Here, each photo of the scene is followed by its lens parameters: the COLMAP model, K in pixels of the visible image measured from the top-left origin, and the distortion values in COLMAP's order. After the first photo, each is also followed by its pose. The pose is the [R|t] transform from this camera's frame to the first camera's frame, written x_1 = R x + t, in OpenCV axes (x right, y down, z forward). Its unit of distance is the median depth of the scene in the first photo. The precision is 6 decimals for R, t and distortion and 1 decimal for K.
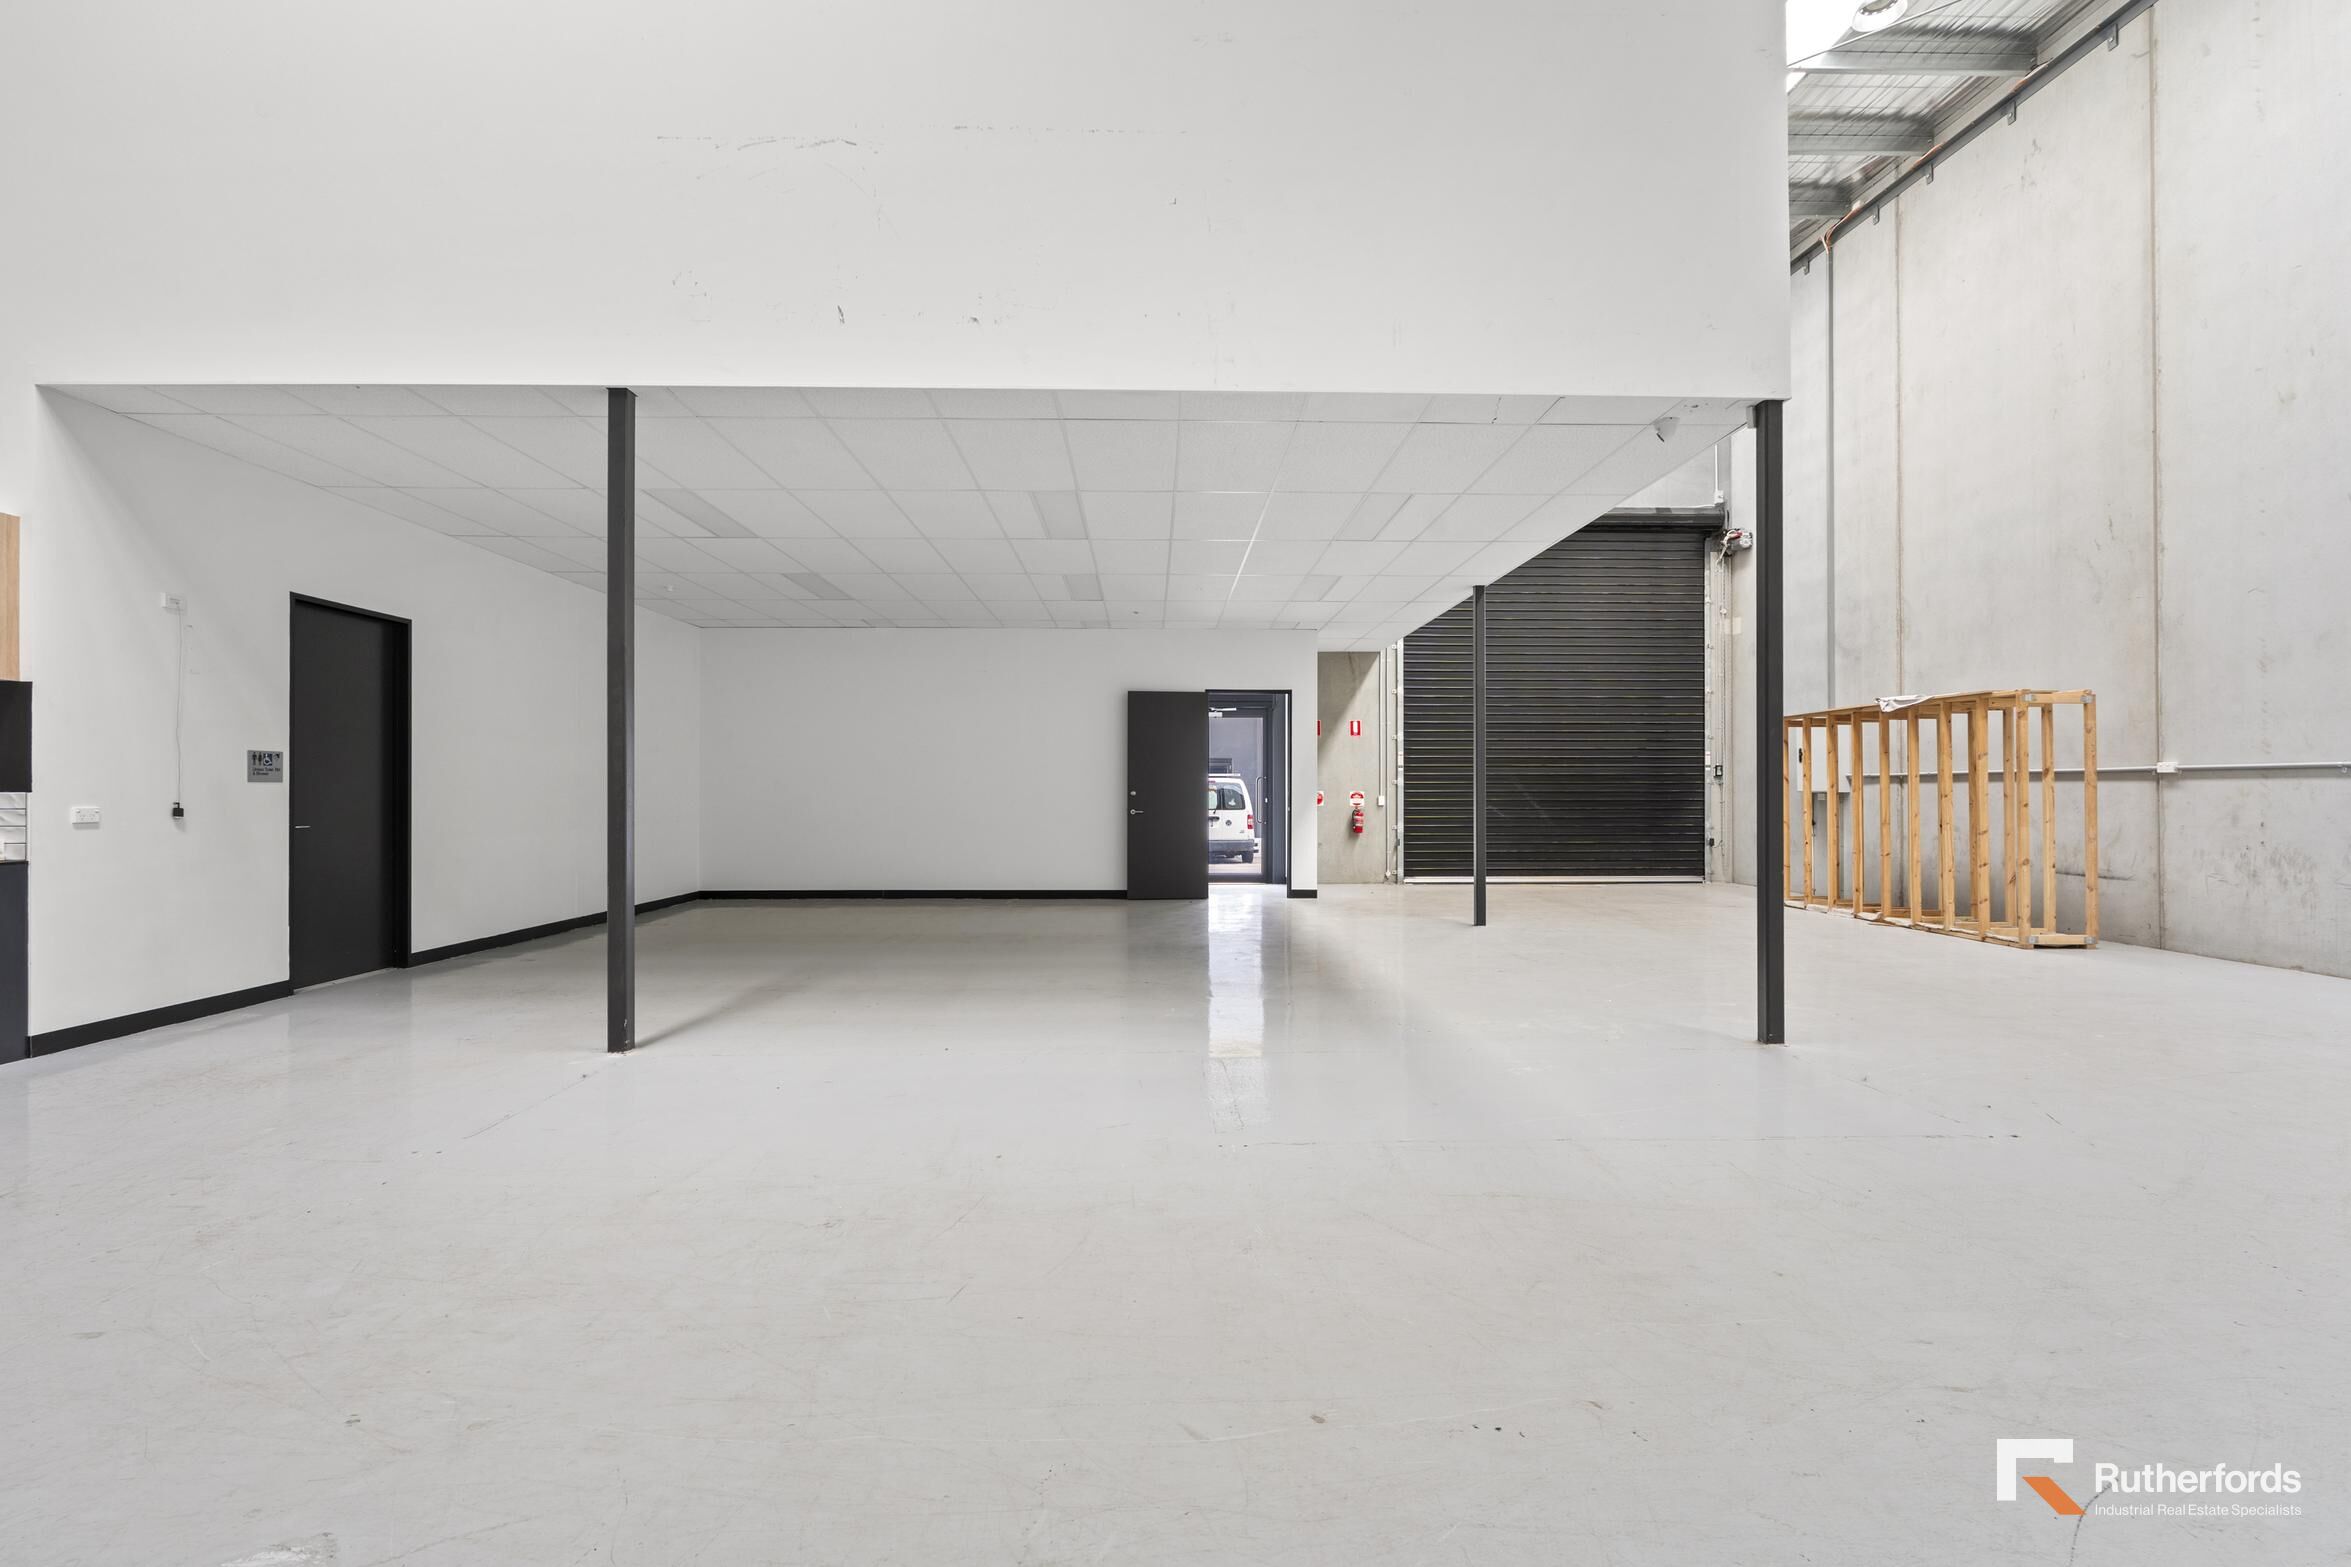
lens RADIAL K [[1026.9, 0, 1173.9], [0, 1026.9, 786.5], [0, 0, 1]] dist [-0.007629, 0.001759]
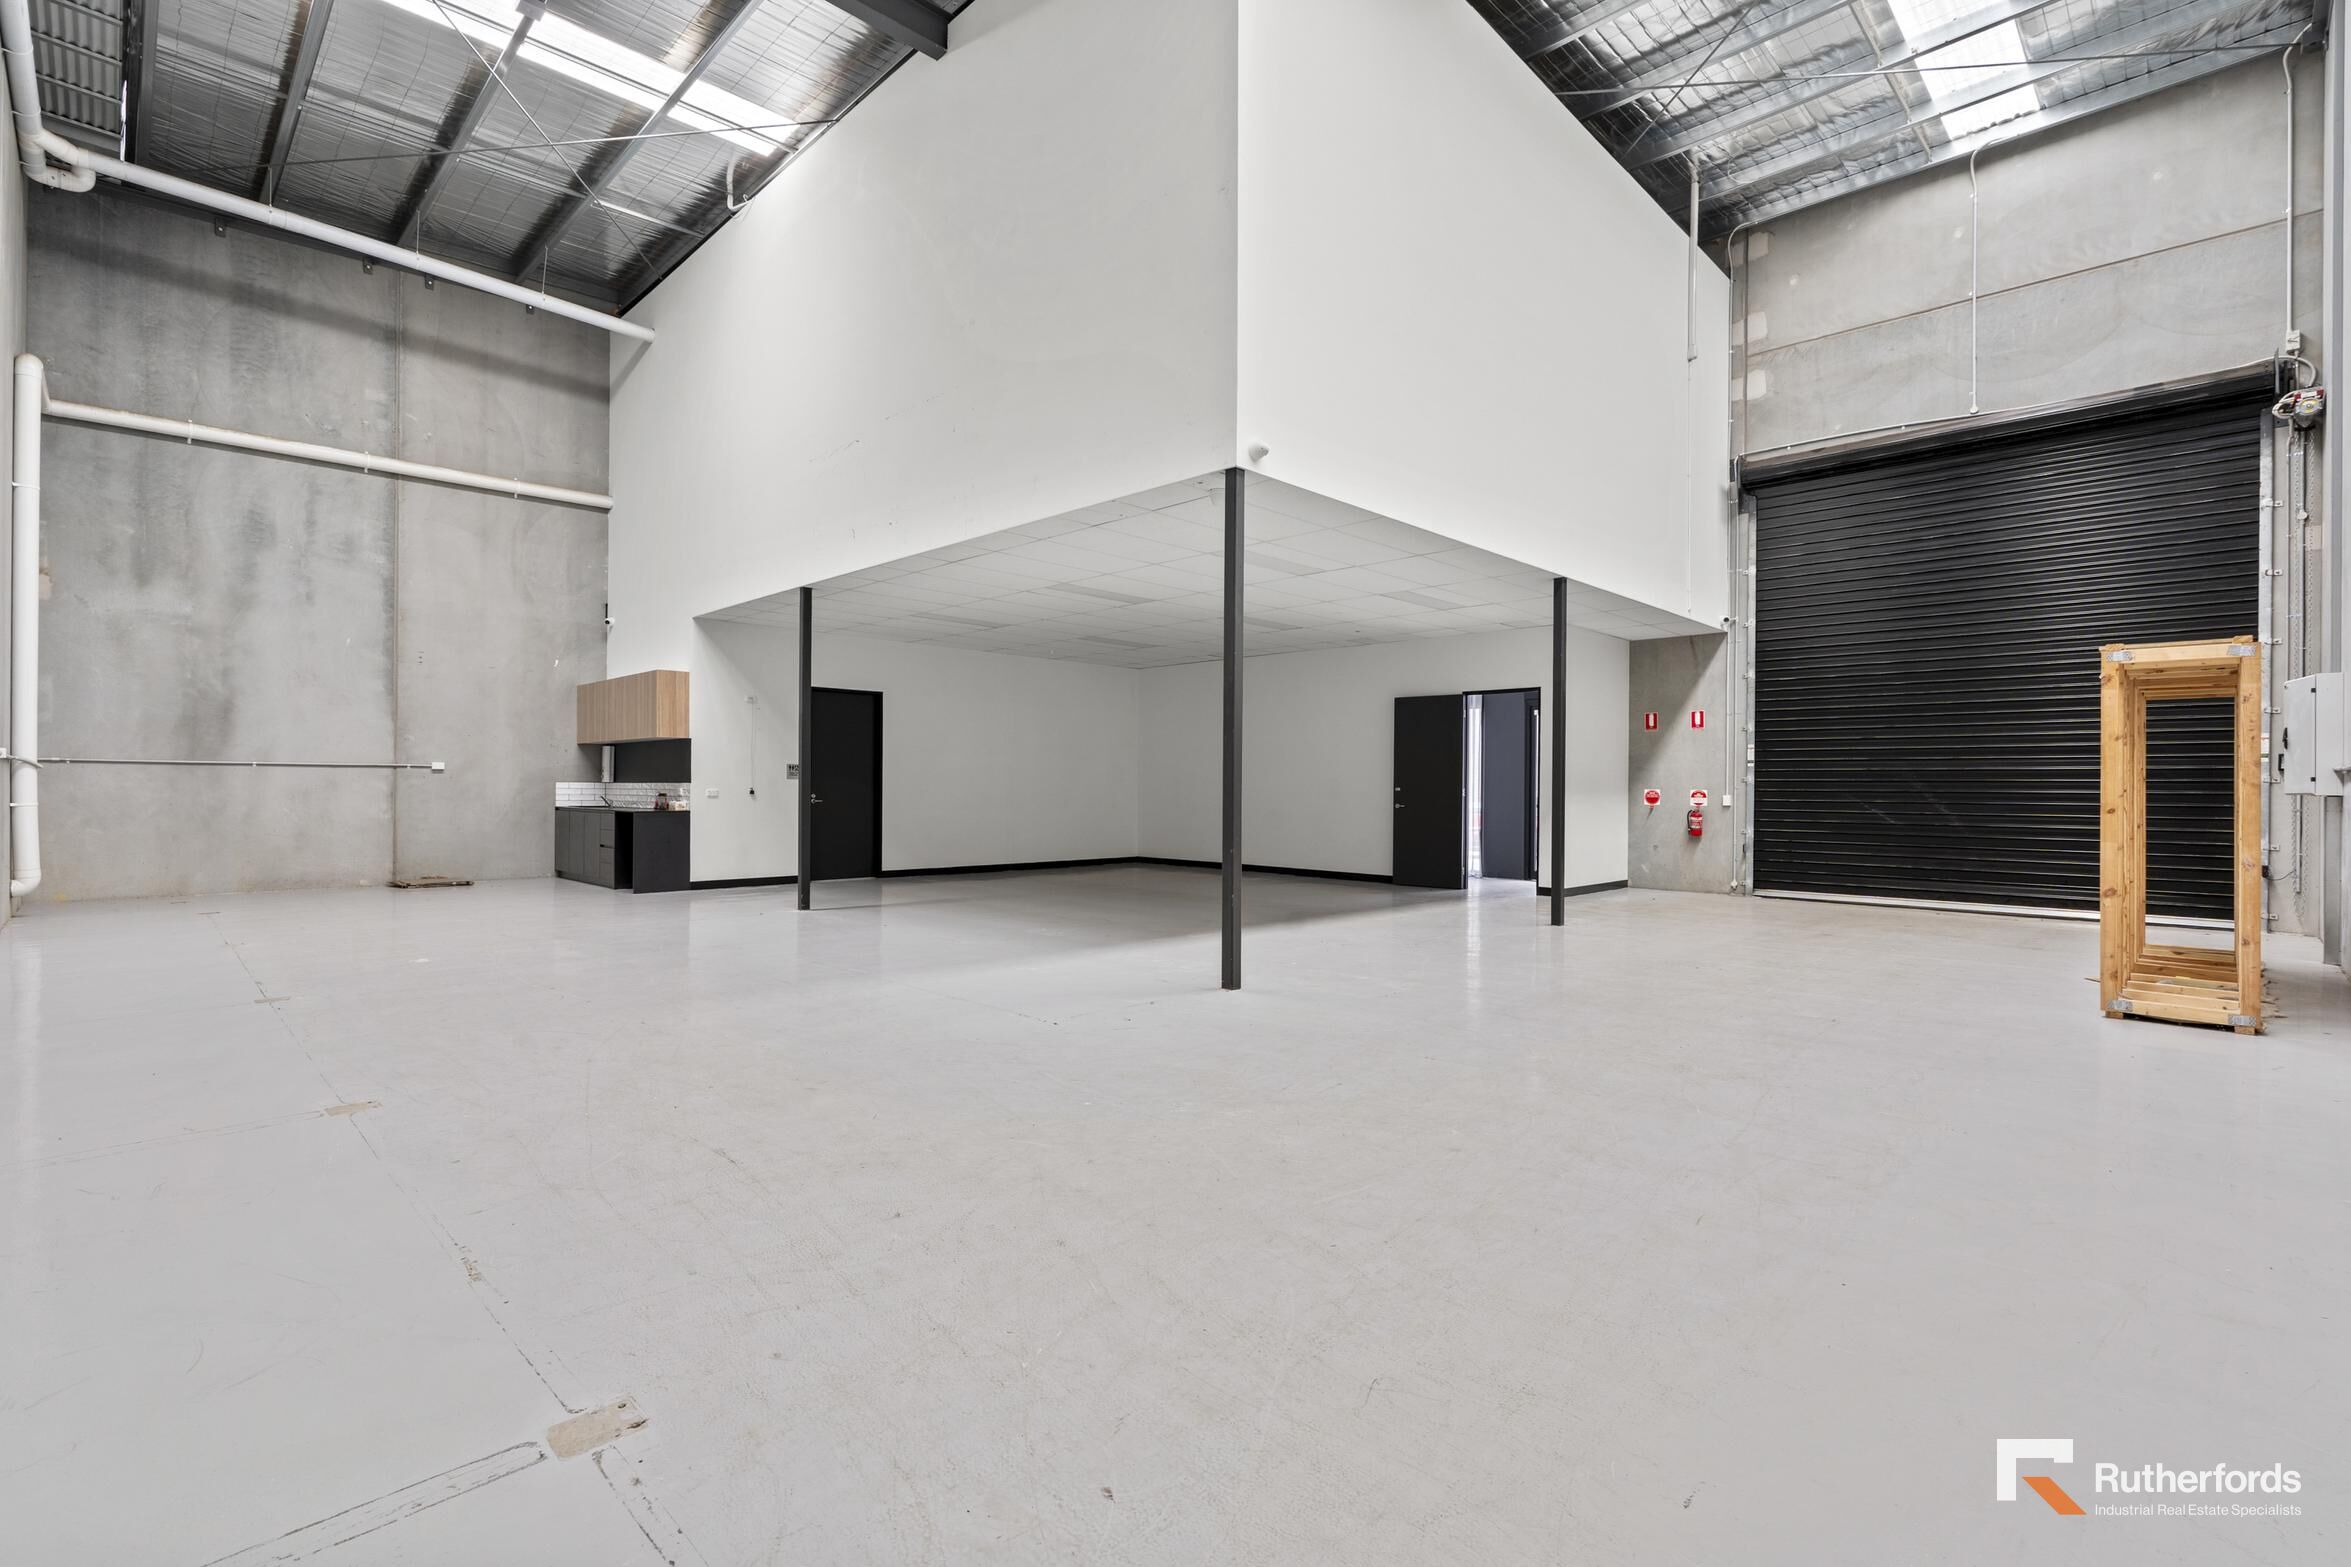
lens RADIAL K [[1086.4, 0, 1162.0], [0, 1086.4, 782.7], [0, 0, 1]] dist [-0.001502, 0.000625]
pose [[0.684729, 0.003011, -0.728792, 0.642950], [-0.003677, 0.999993, 0.000677, -0.000393], [0.728789, 0.002217, 0.684735, 0.010344]]
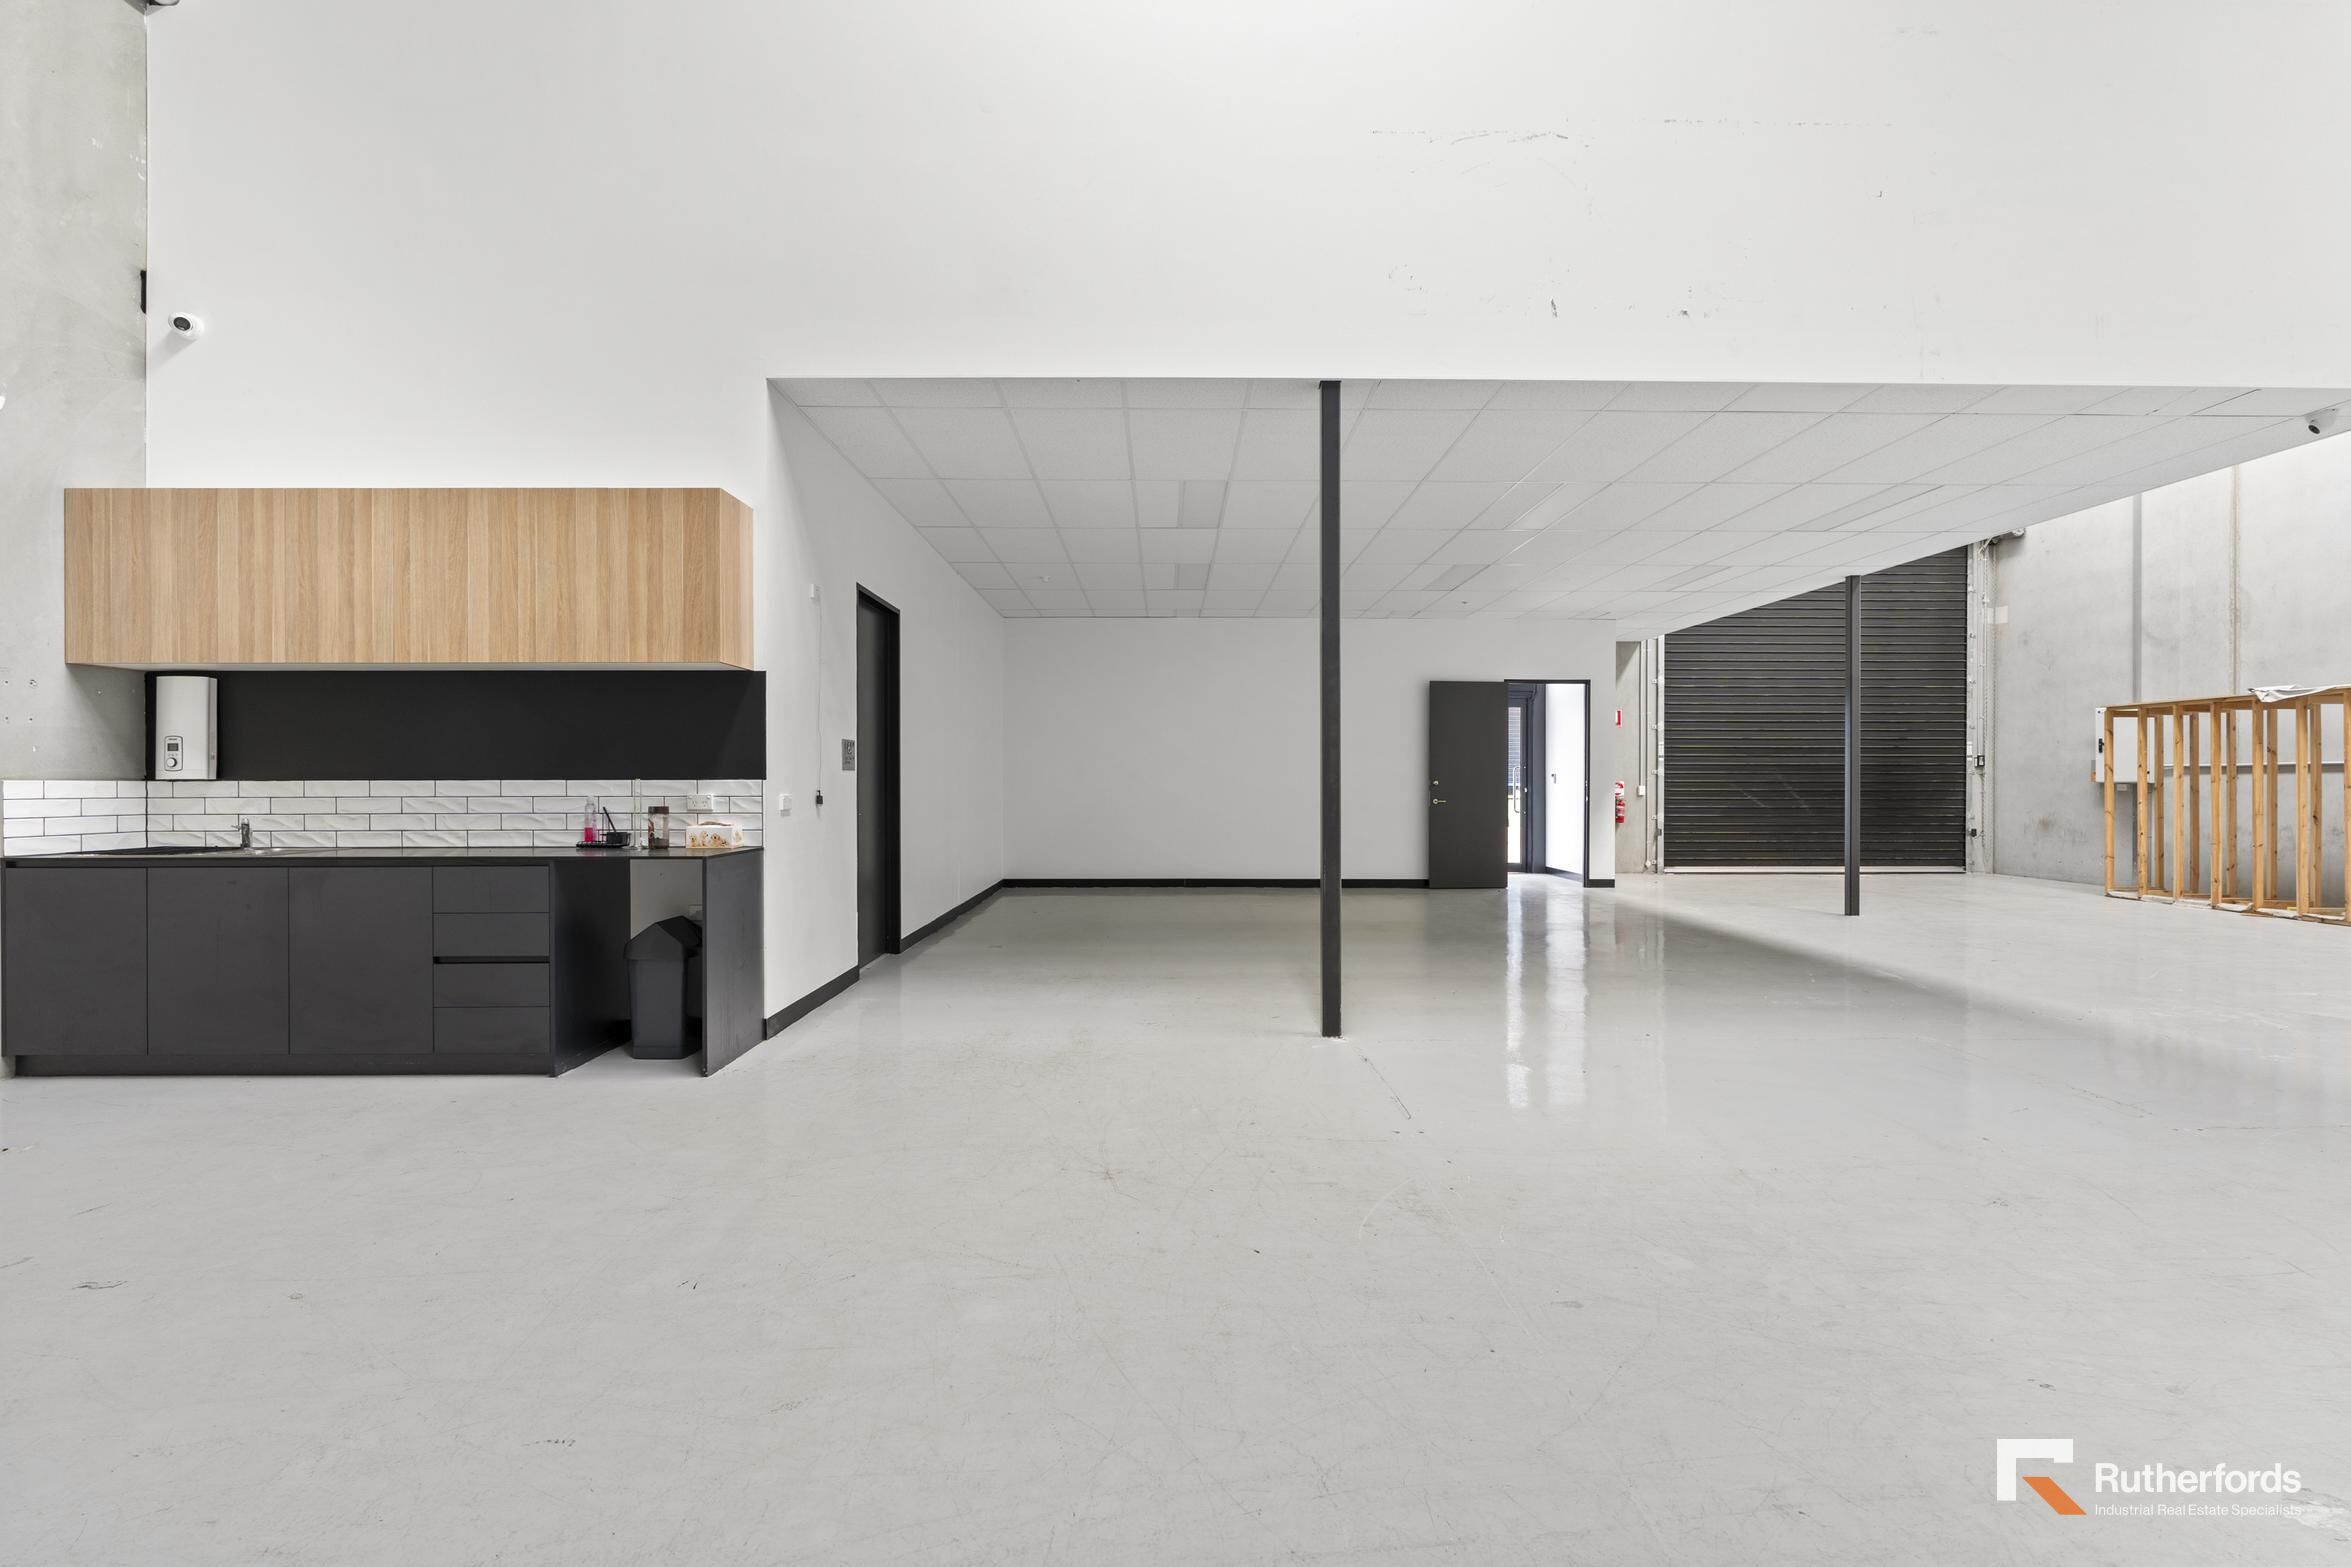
lens RADIAL K [[1026.9, 0, 1168.8], [0, 1026.9, 784.9], [0, 0, 1]] dist [-0.007629, 0.001759]
pose [[0.999869, 0.001548, -0.016094, -0.284207], [-0.001407, 0.999961, 0.008766, 0.000428], [0.016107, -0.008742, 0.999832, -0.007954]]
